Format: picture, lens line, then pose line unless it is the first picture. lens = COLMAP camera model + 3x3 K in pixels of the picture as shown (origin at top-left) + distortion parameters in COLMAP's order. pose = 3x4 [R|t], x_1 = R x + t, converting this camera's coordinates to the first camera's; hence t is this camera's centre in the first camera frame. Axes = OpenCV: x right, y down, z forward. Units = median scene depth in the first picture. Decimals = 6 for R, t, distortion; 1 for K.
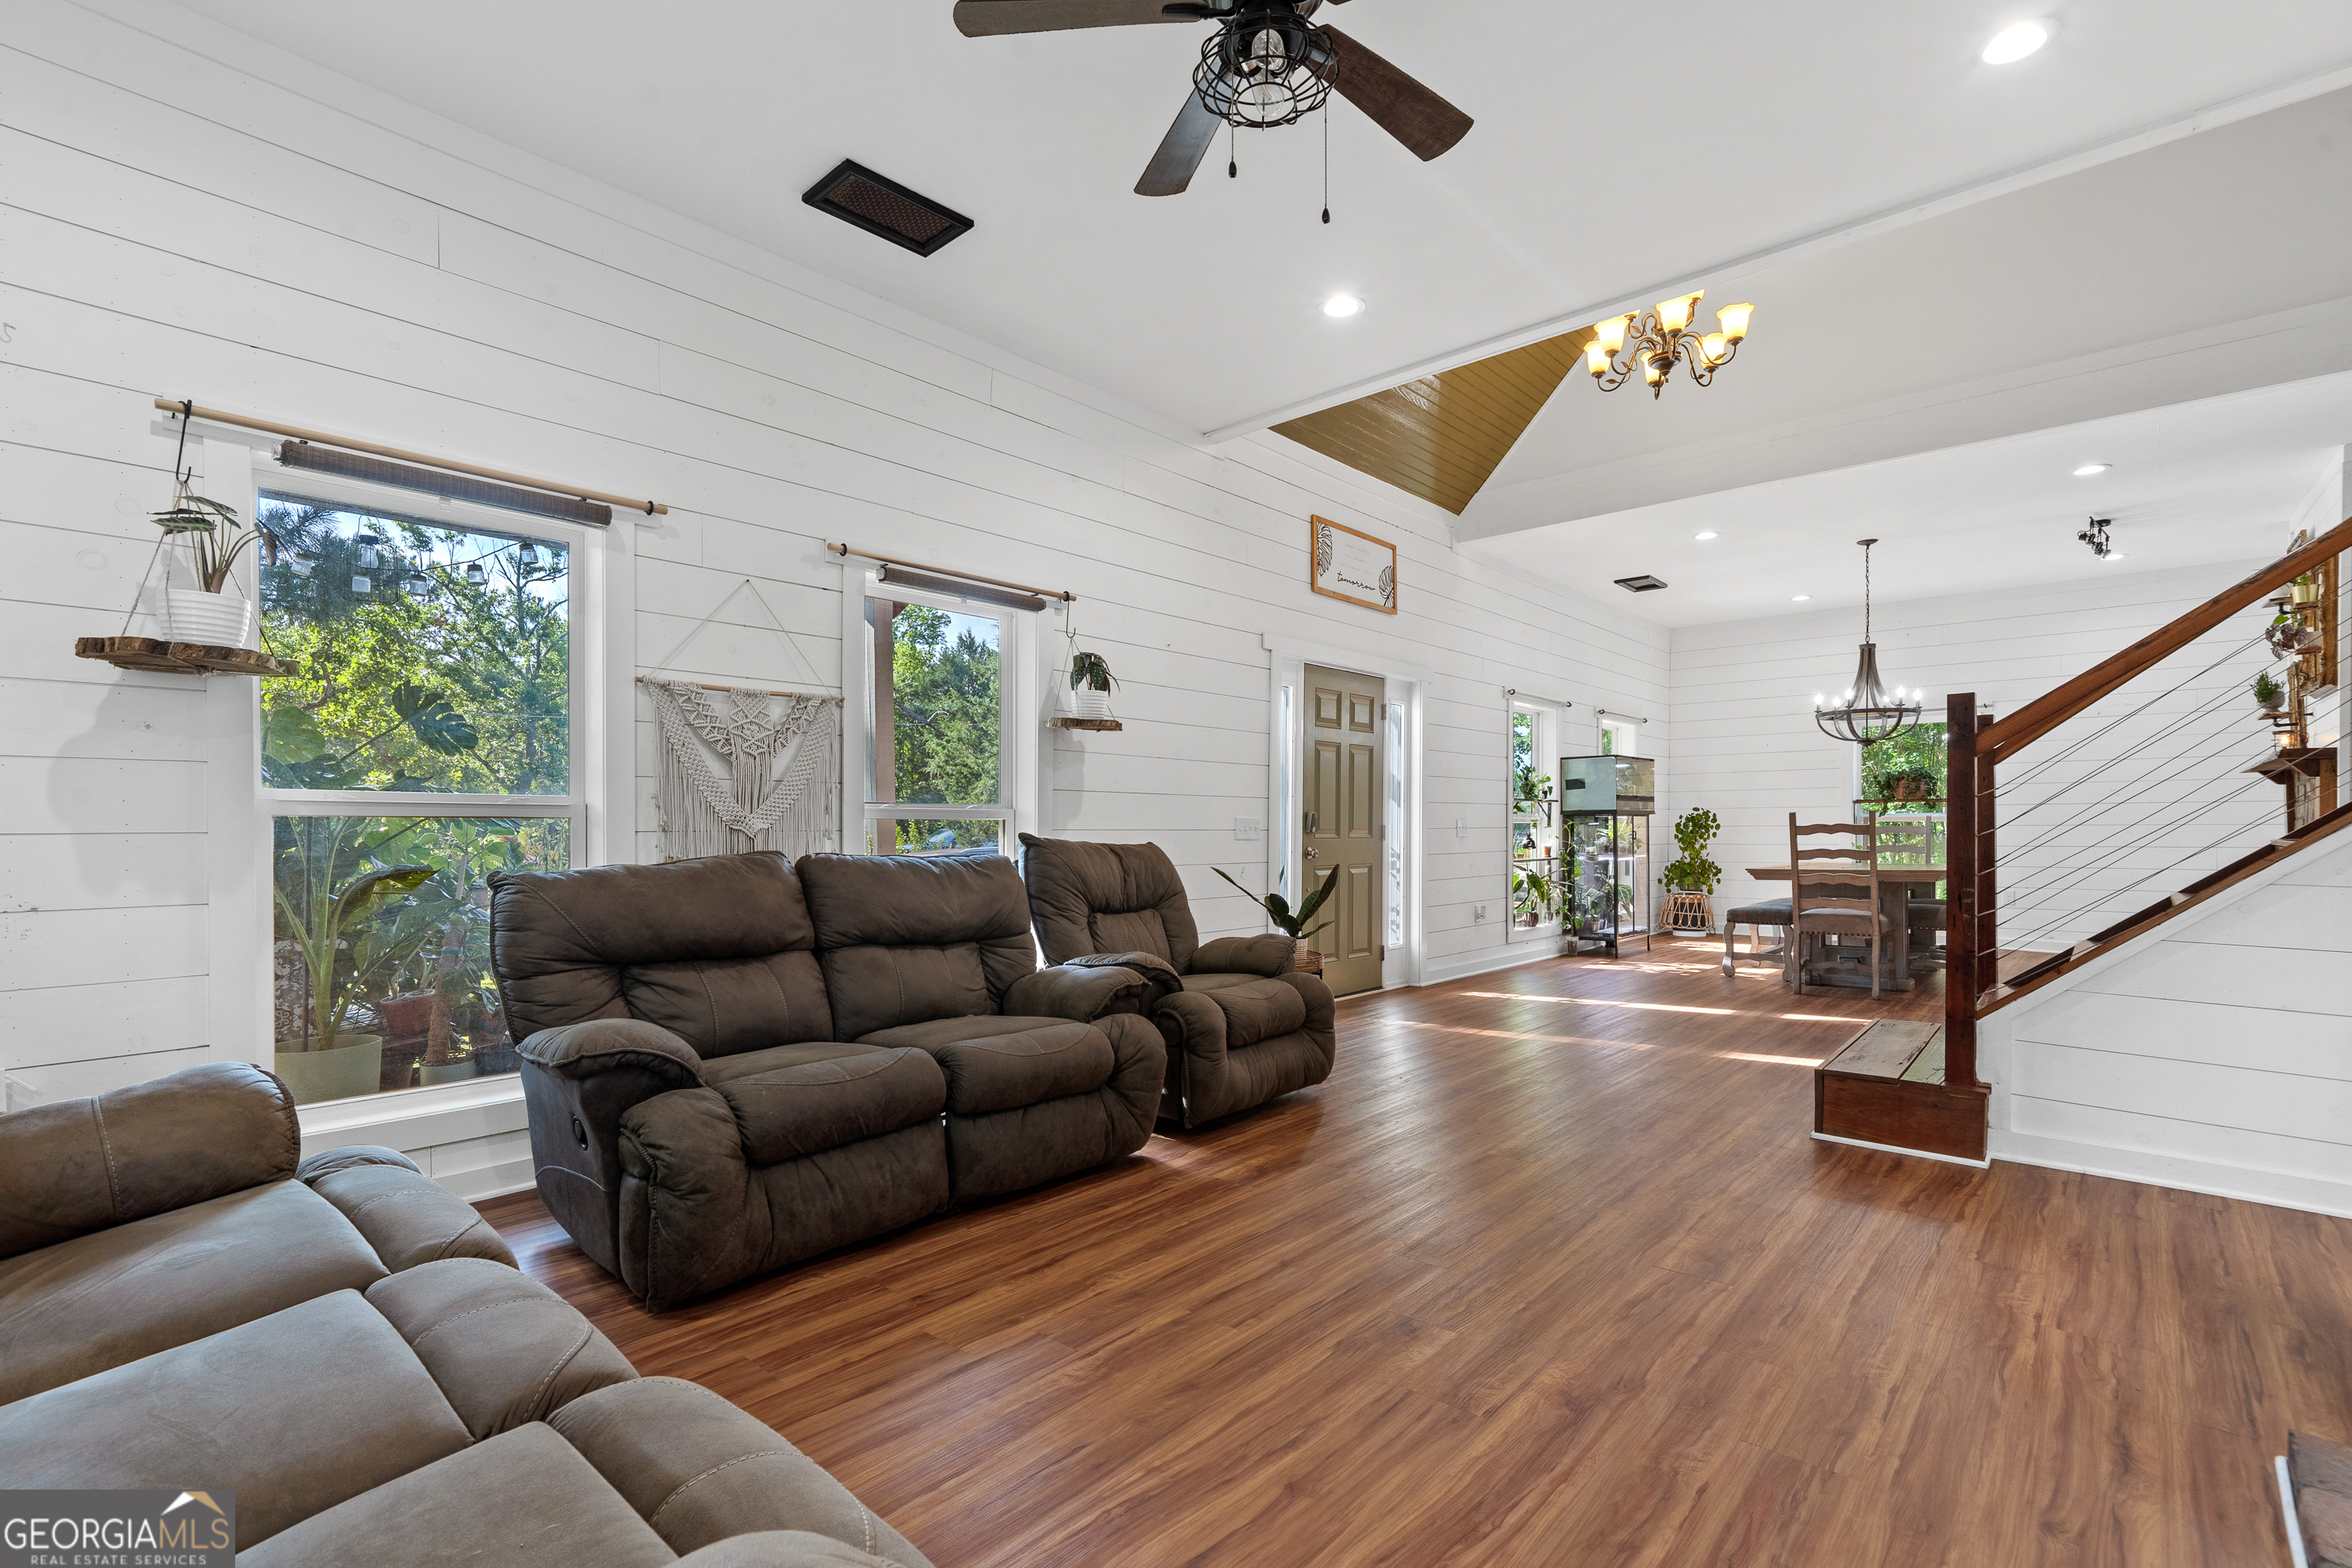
lens RADIAL K [[1071.8, 0, 1147.4], [0, 1071.8, 836.2], [0, 0, 1]] dist [-0.002193, 0.001077]
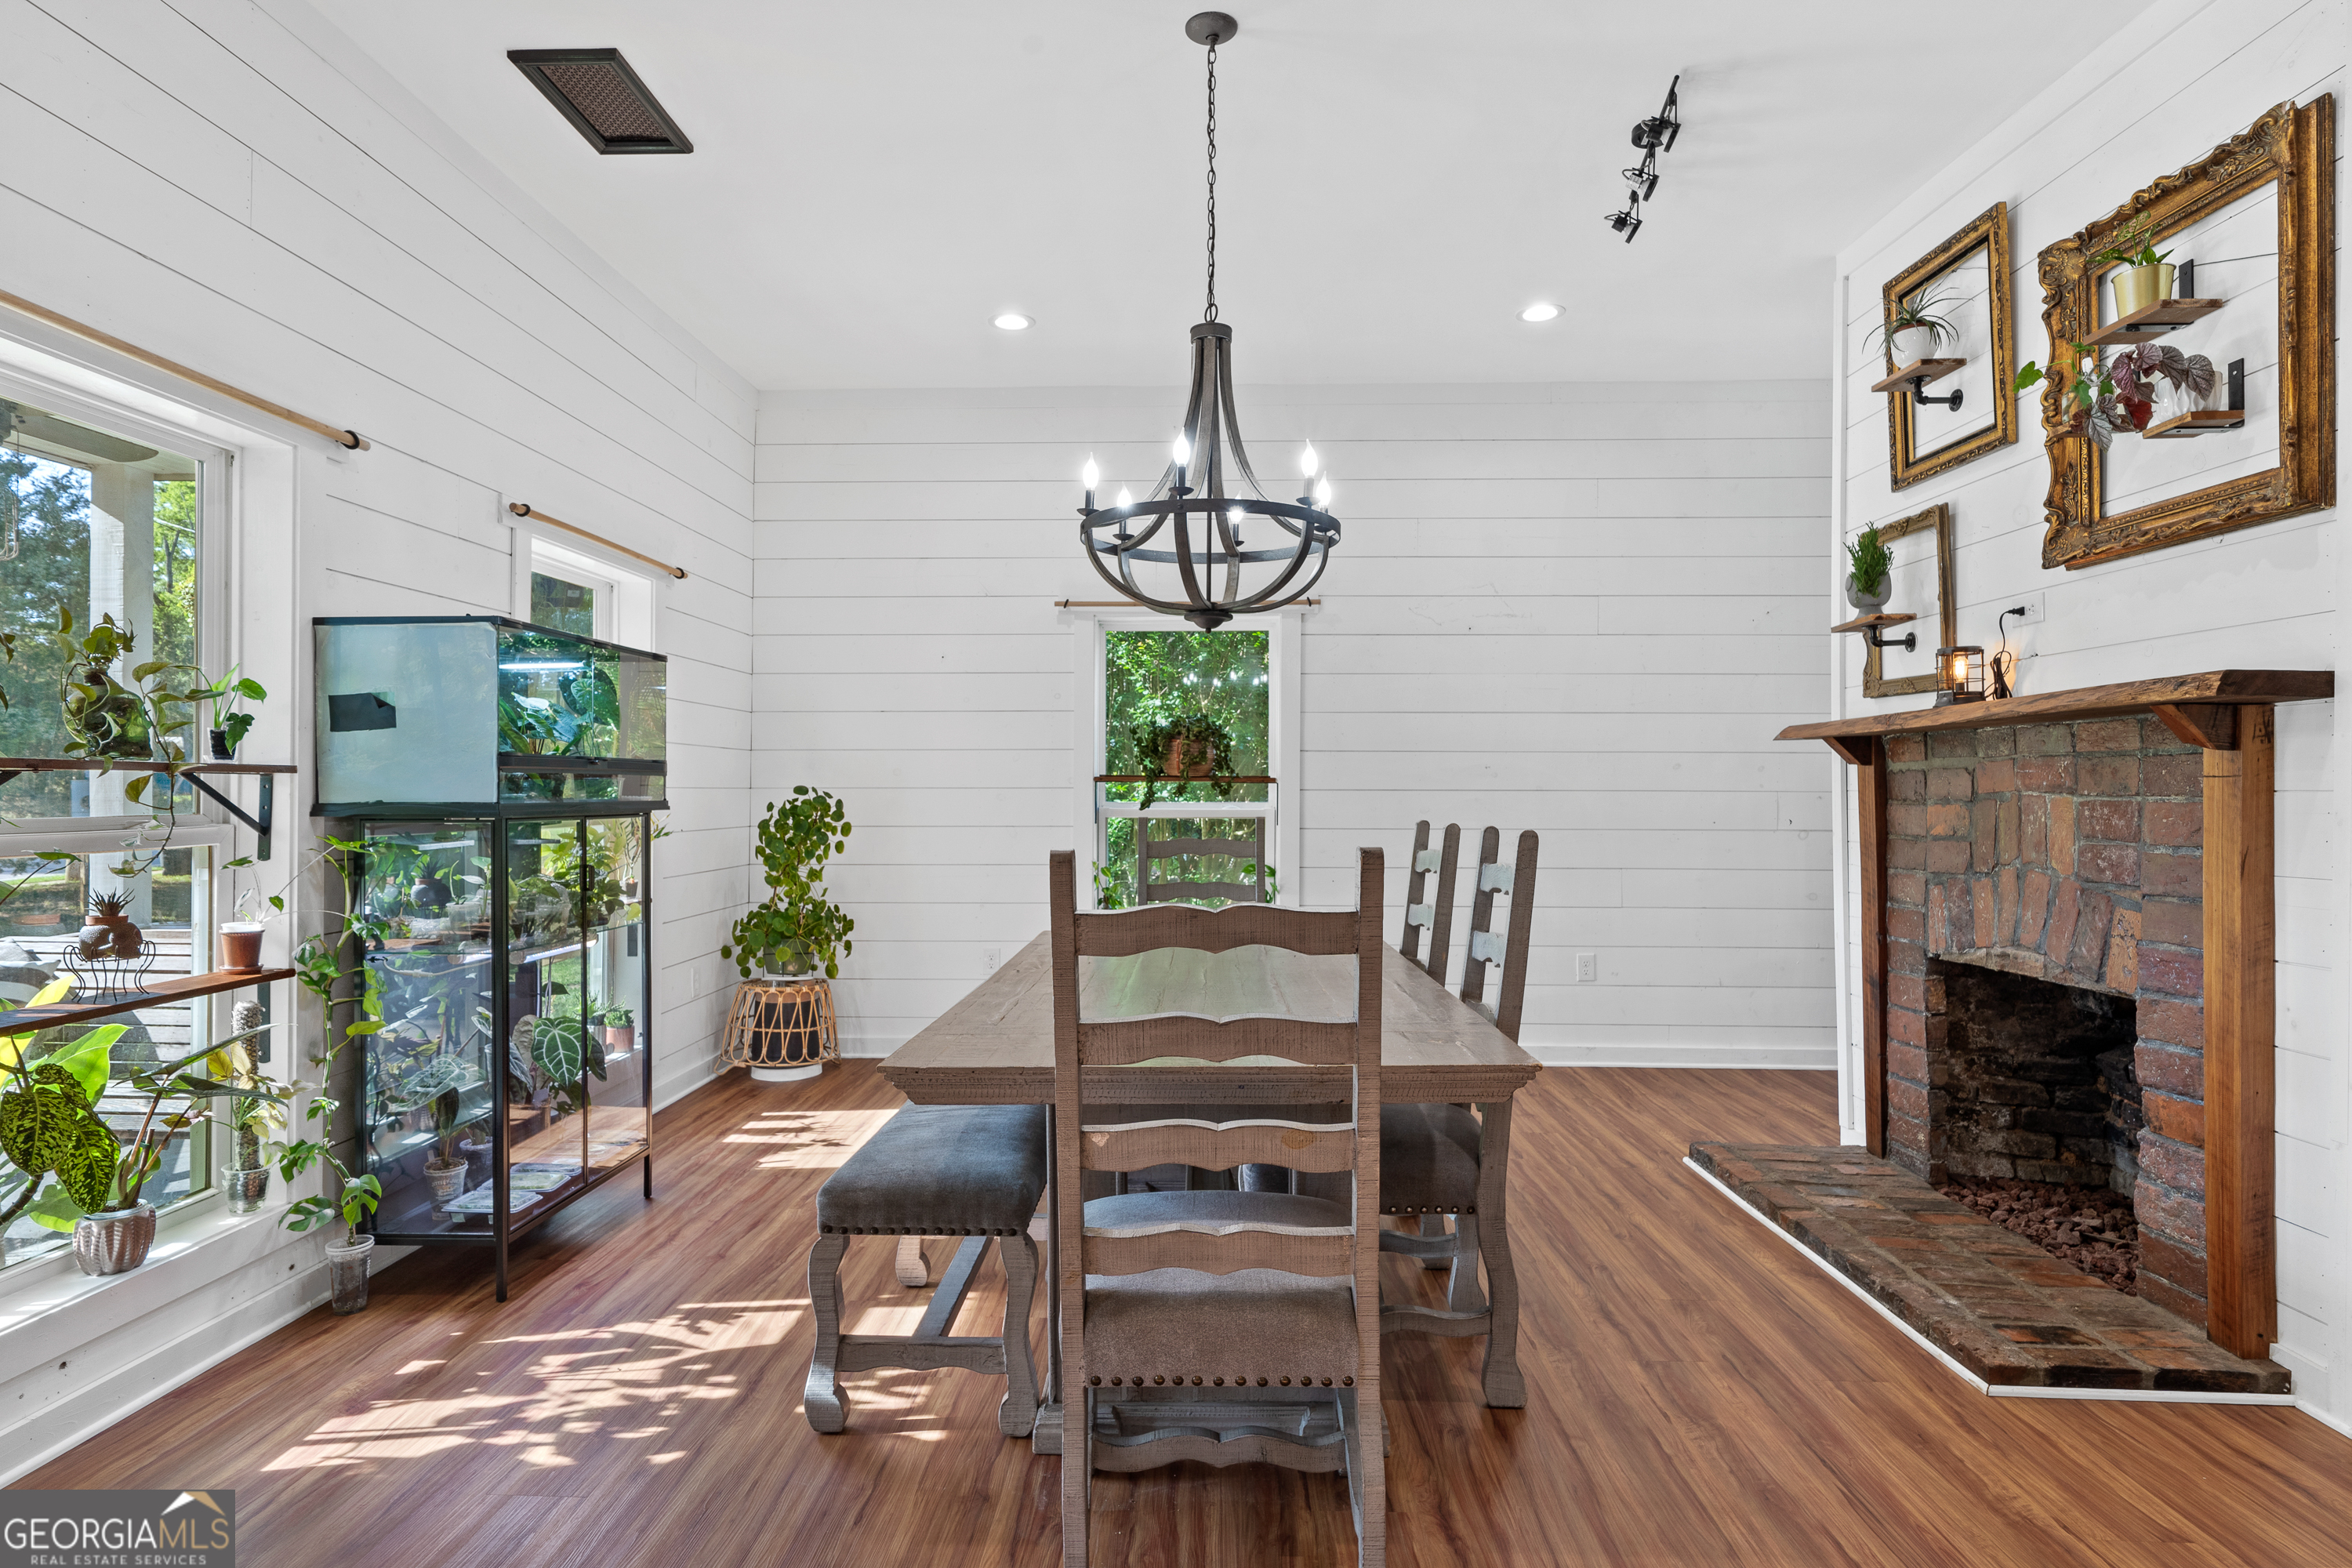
lens RADIAL K [[1270.0, 0, 1162.7], [0, 1270.0, 784.5], [0, 0, 1]] dist [0.040201, 0.000741]
pose [[0.762339, 0.009025, 0.647115, 0.397625], [0.000221, 0.999899, -0.014205, -0.028094], [-0.647178, 0.010972, 0.762260, 0.698850]]
